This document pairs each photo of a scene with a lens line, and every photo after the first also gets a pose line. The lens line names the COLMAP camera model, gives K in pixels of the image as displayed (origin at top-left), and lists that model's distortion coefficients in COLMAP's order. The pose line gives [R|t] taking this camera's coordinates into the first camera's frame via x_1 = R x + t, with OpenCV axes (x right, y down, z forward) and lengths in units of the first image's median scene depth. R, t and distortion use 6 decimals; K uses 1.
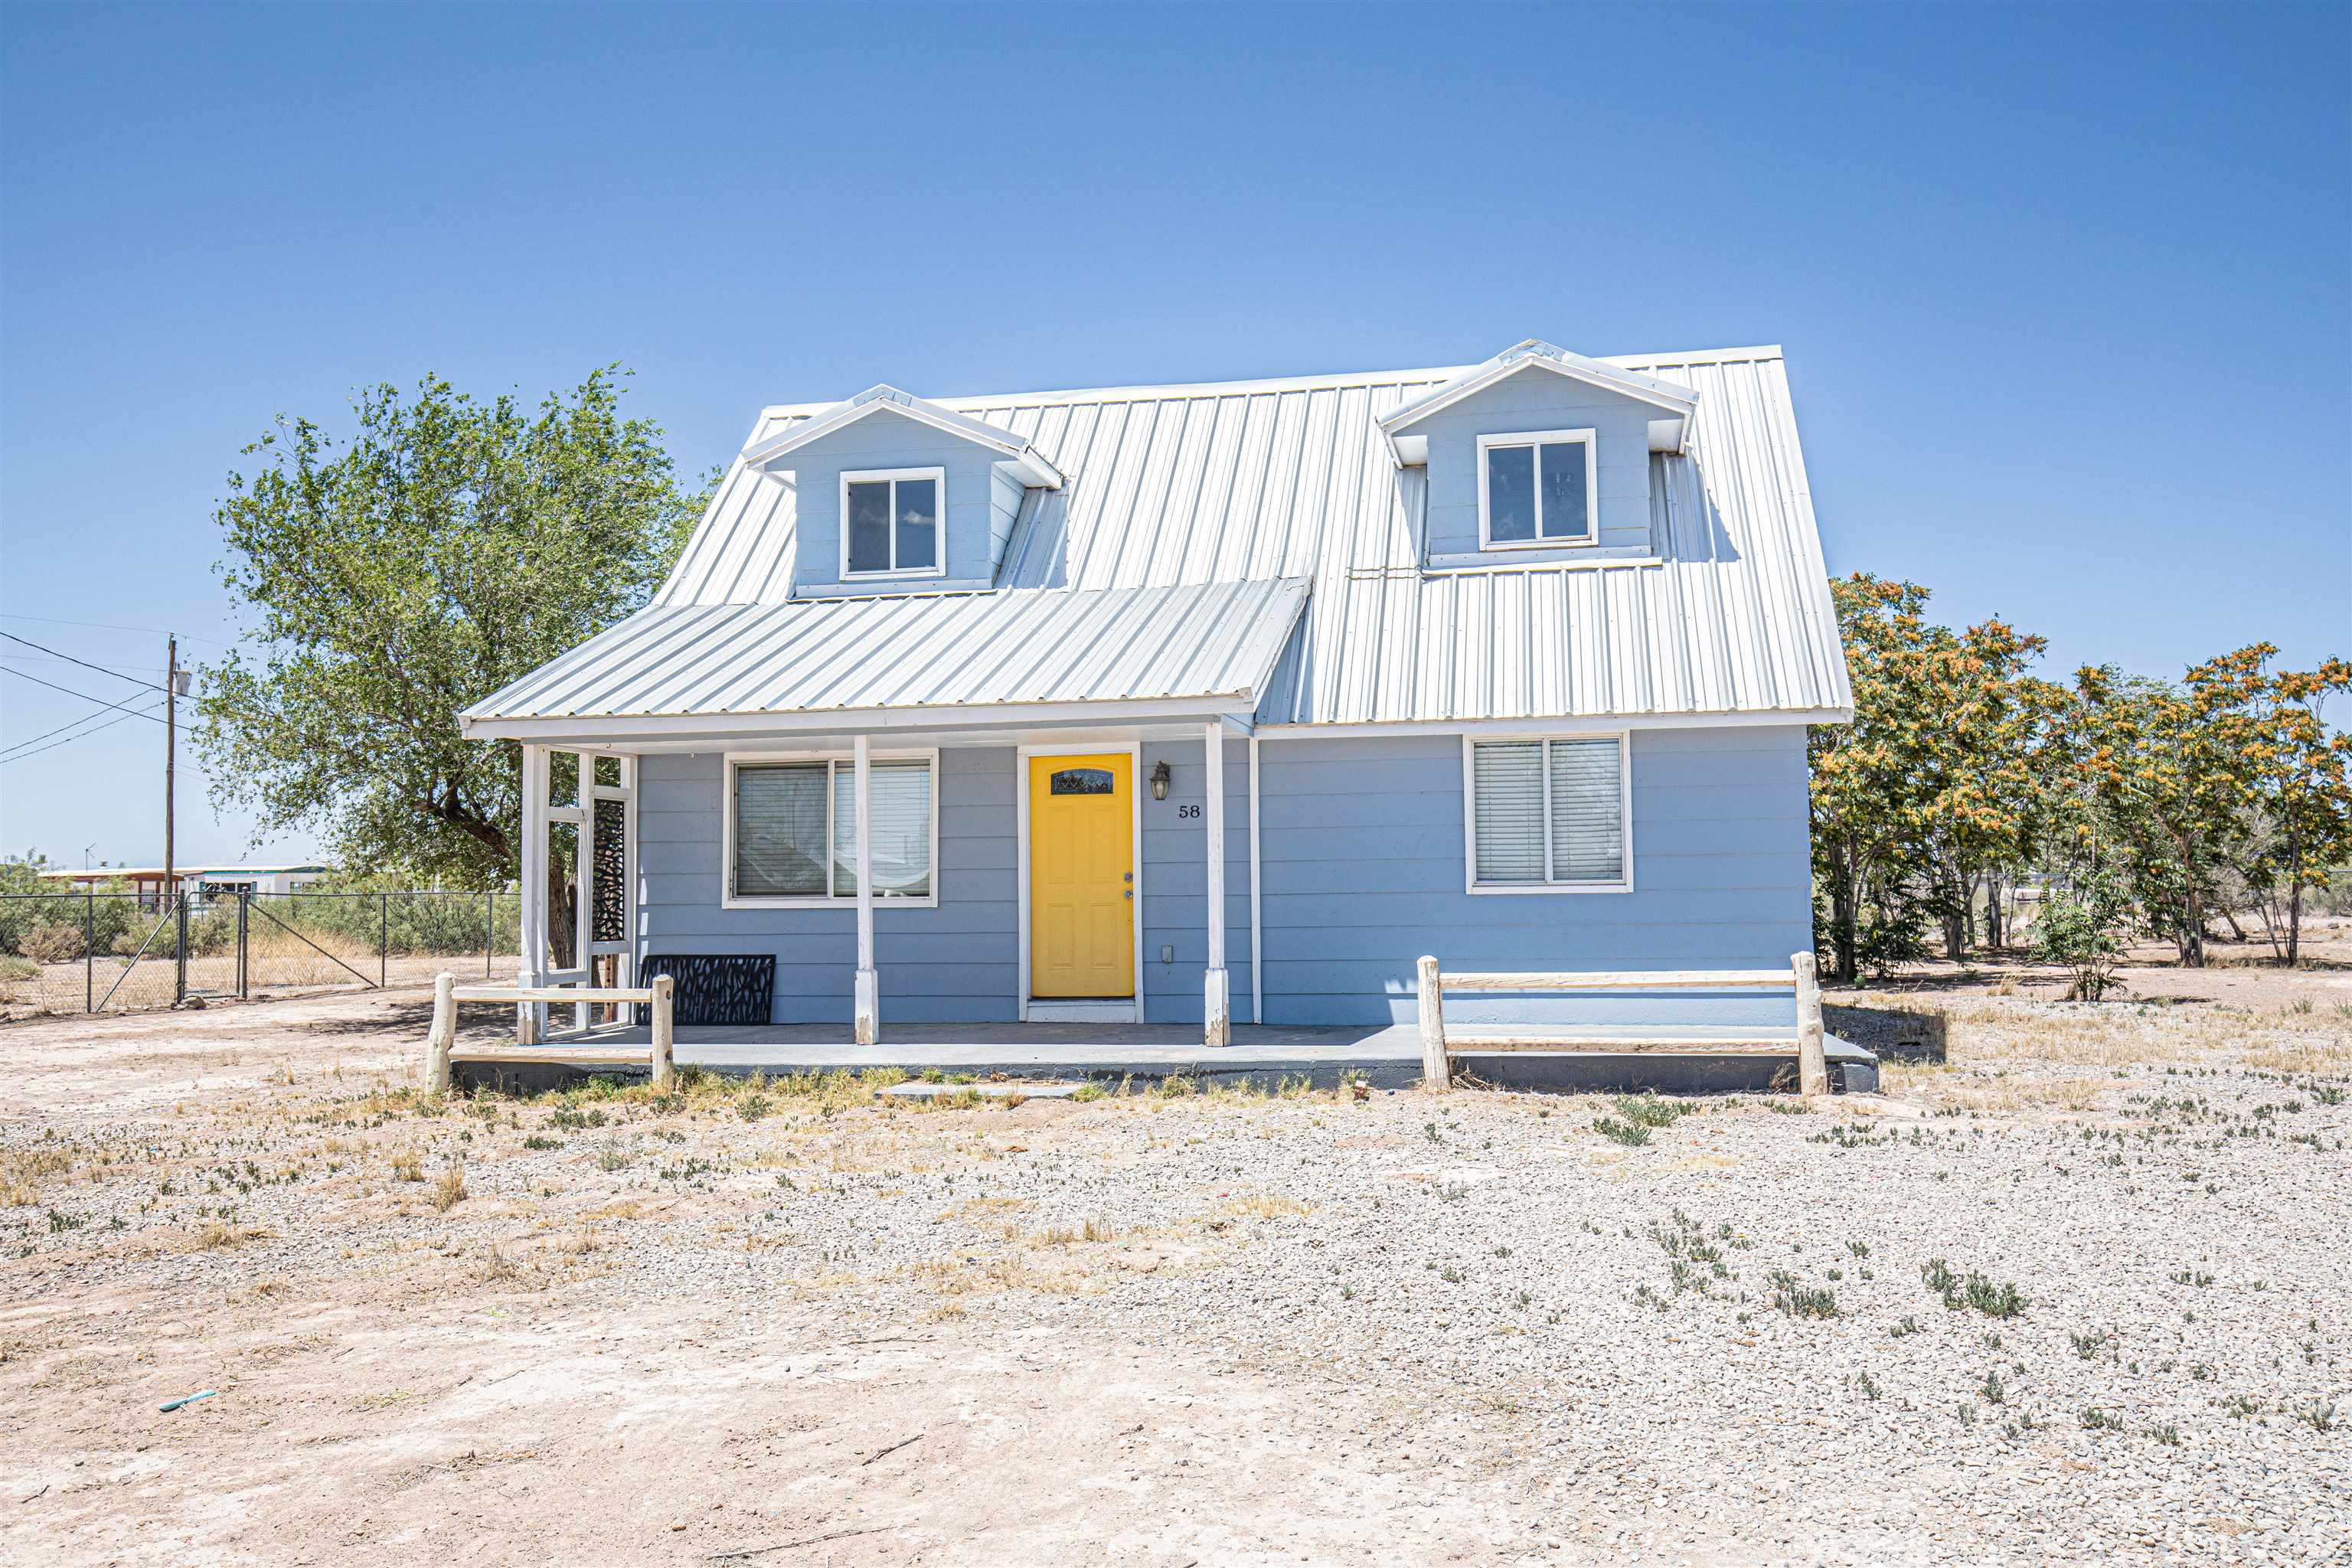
lens RADIAL K [[2018.1, 0, 1176.0], [0, 2018.1, 784.0], [0, 0, 1]] dist [0.047592, 0.006701]
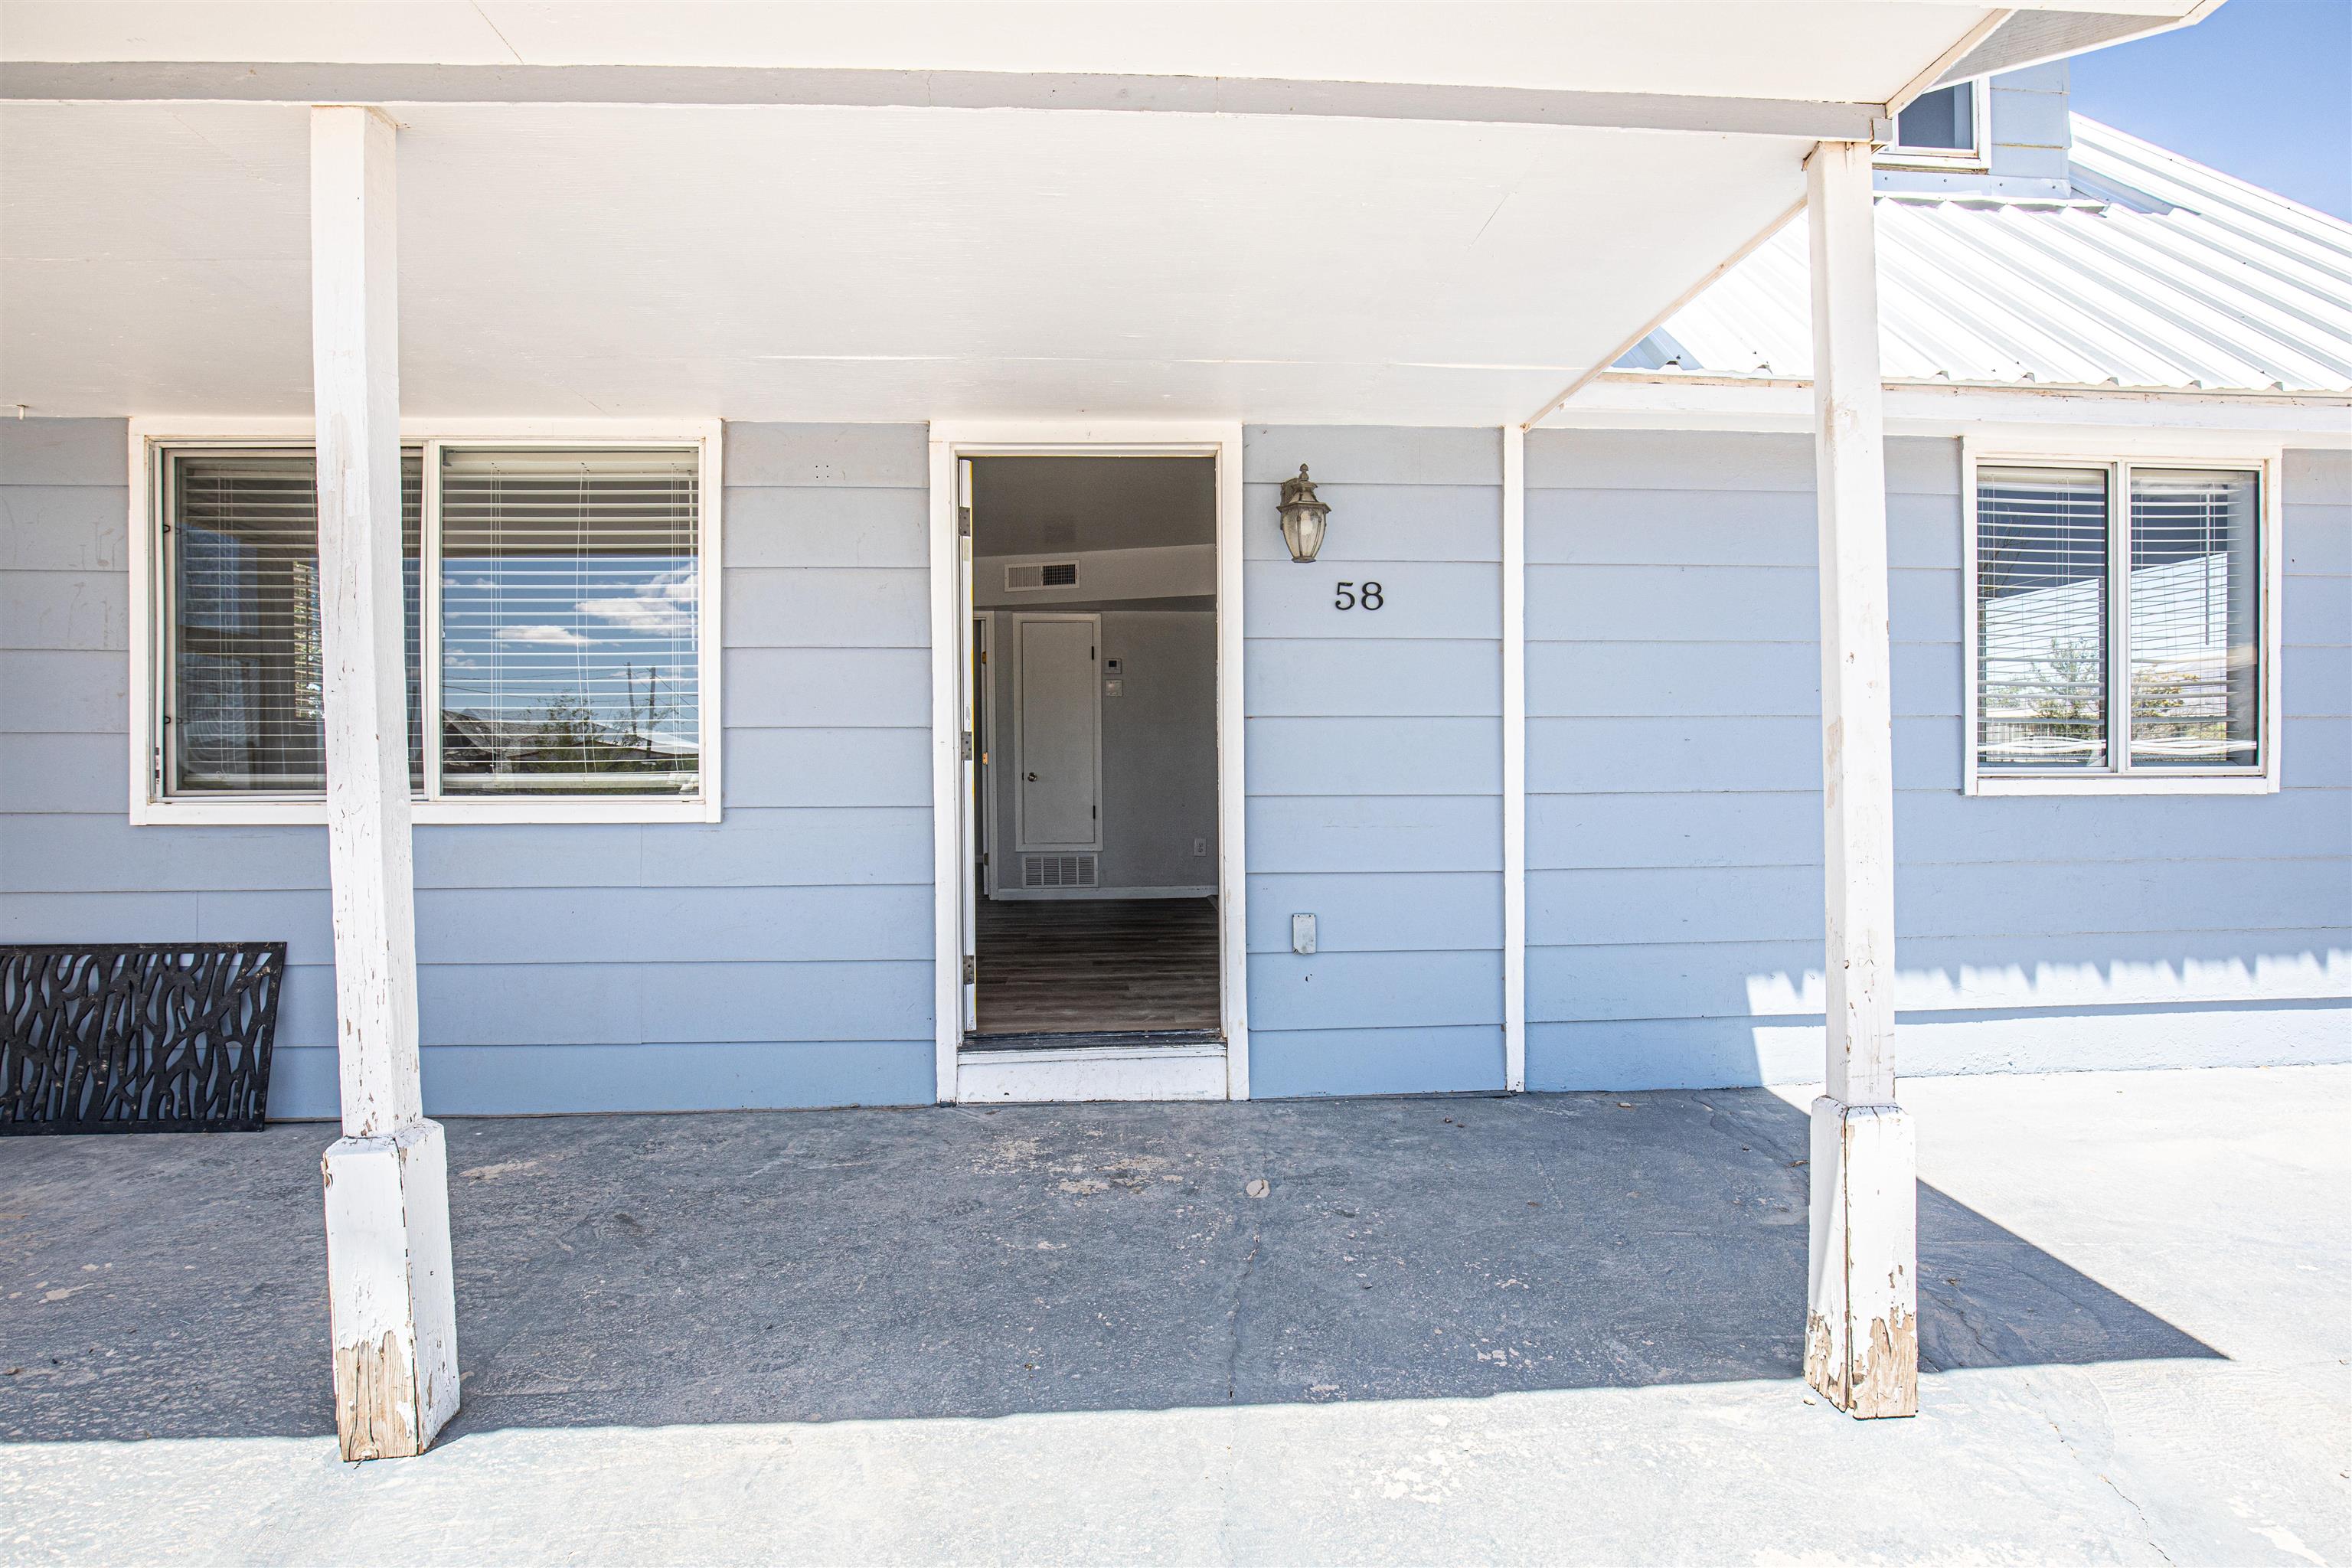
lens RADIAL K [[1109.9, 0, 1172.9], [0, 1109.9, 792.3], [0, 0, 1]] dist [-0.025091, 0.000919]
pose [[0.965324, 0.001237, 0.261050, -0.087615], [-0.018745, 0.997736, 0.064590, 0.038580], [-0.260379, -0.067244, 0.963162, 0.754984]]
